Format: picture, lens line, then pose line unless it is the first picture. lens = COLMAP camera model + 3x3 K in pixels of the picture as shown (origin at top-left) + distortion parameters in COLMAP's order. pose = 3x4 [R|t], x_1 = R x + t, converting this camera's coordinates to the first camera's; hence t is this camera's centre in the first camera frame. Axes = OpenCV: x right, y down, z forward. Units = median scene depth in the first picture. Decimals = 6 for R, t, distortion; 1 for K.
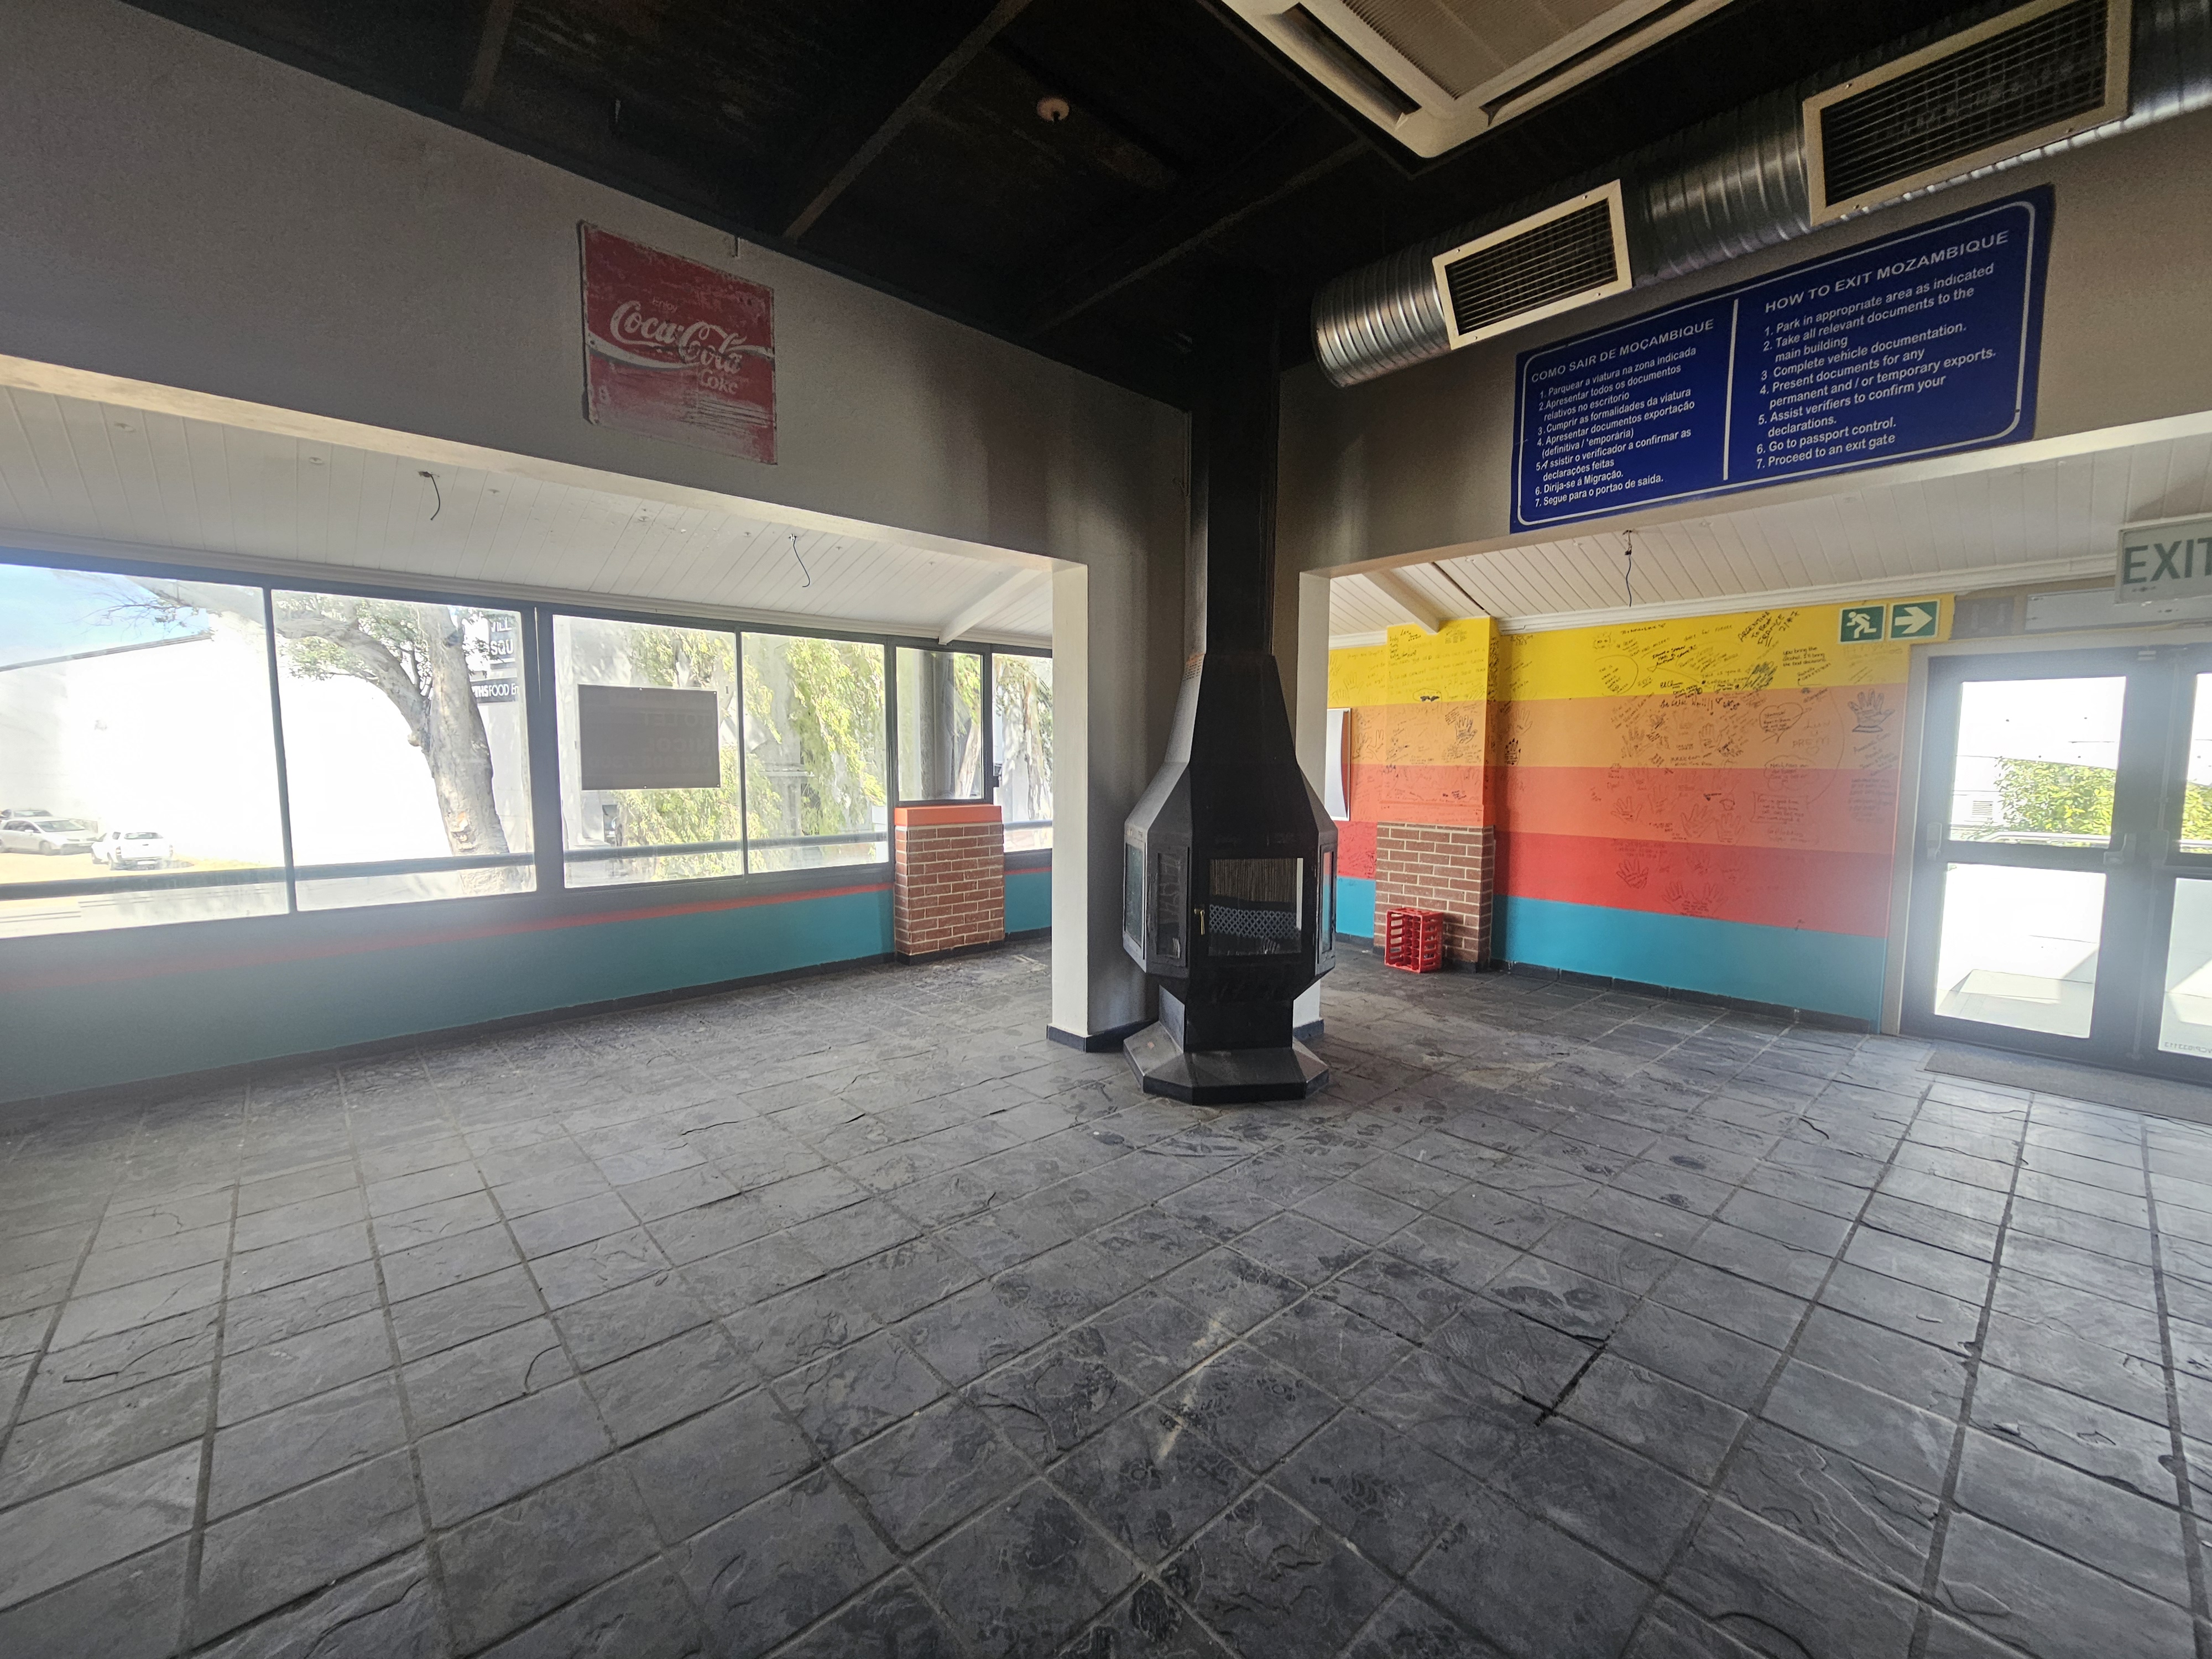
lens RADIAL K [[905.5, 0, 1107.9], [0, 905.5, 839.8], [0, 0, 1]] dist [0.001622, 0.000386]
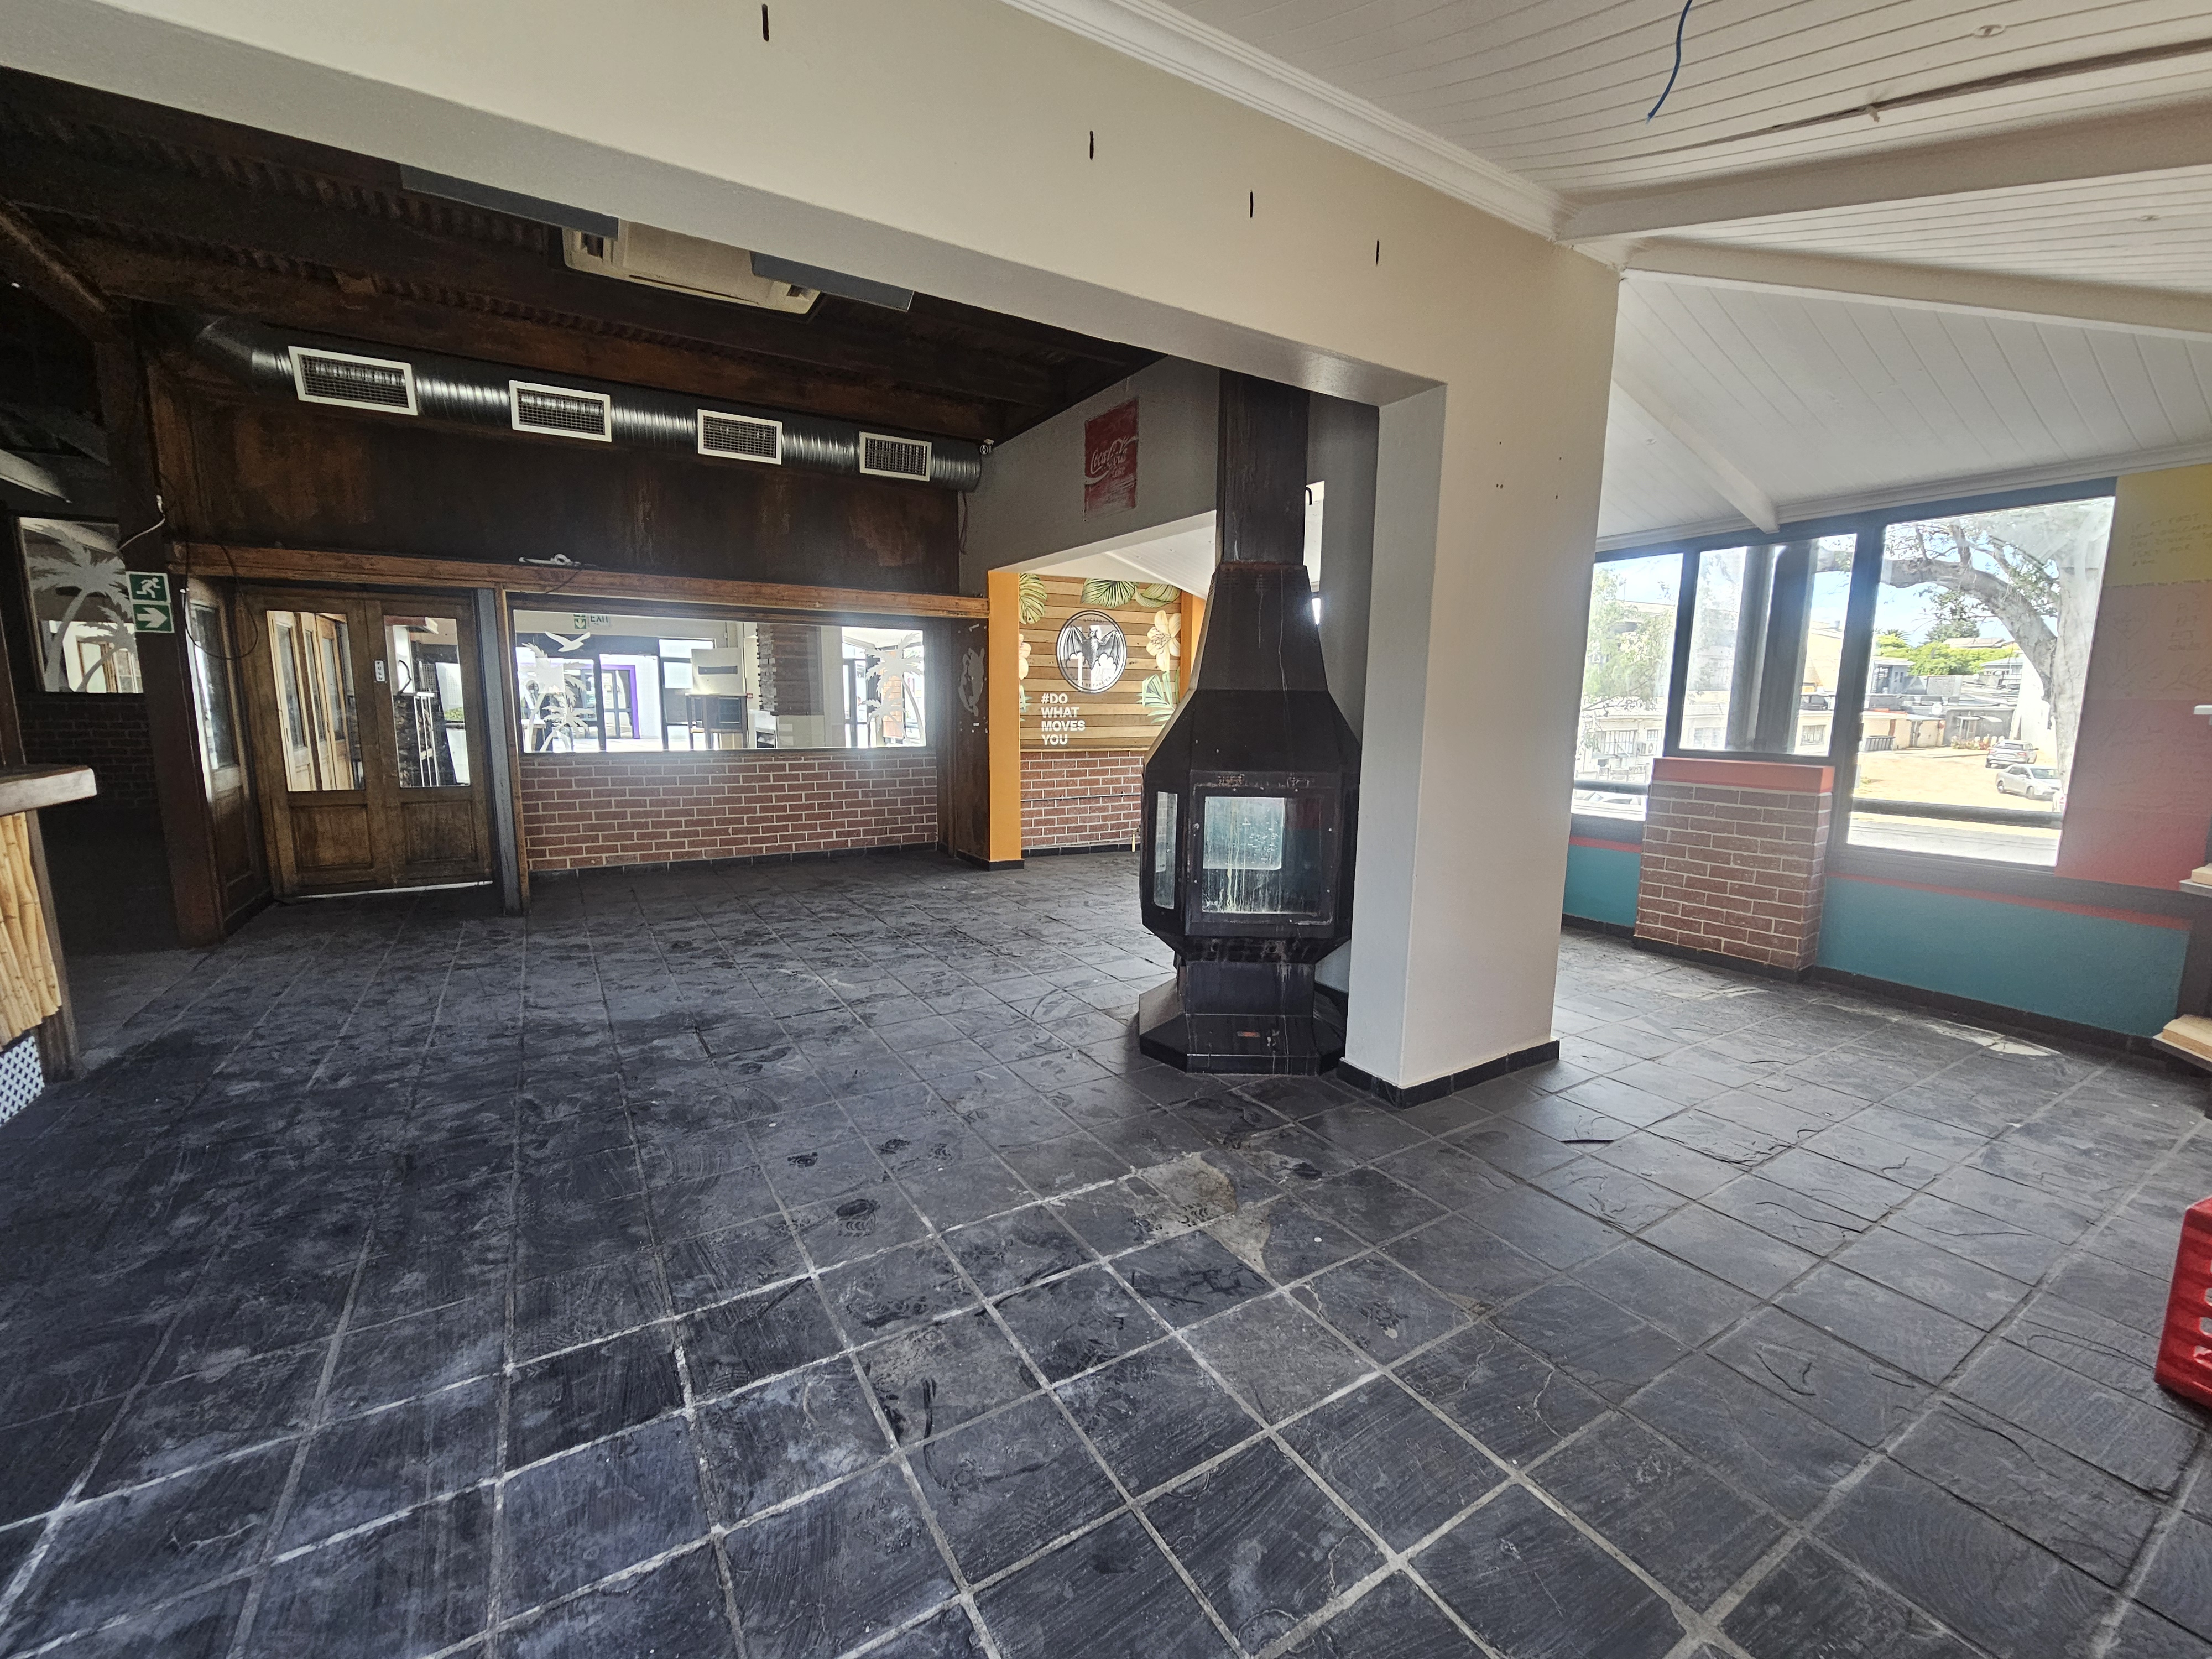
lens RADIAL K [[905.5, 0, 1107.9], [0, 905.5, 839.8], [0, 0, 1]] dist [0.001622, 0.000386]
pose [[-0.184206, 0.145546, -0.972052, 1.436883], [-0.097982, 0.981330, 0.165504, -0.104013], [0.977992, 0.125730, -0.166506, 1.435318]]
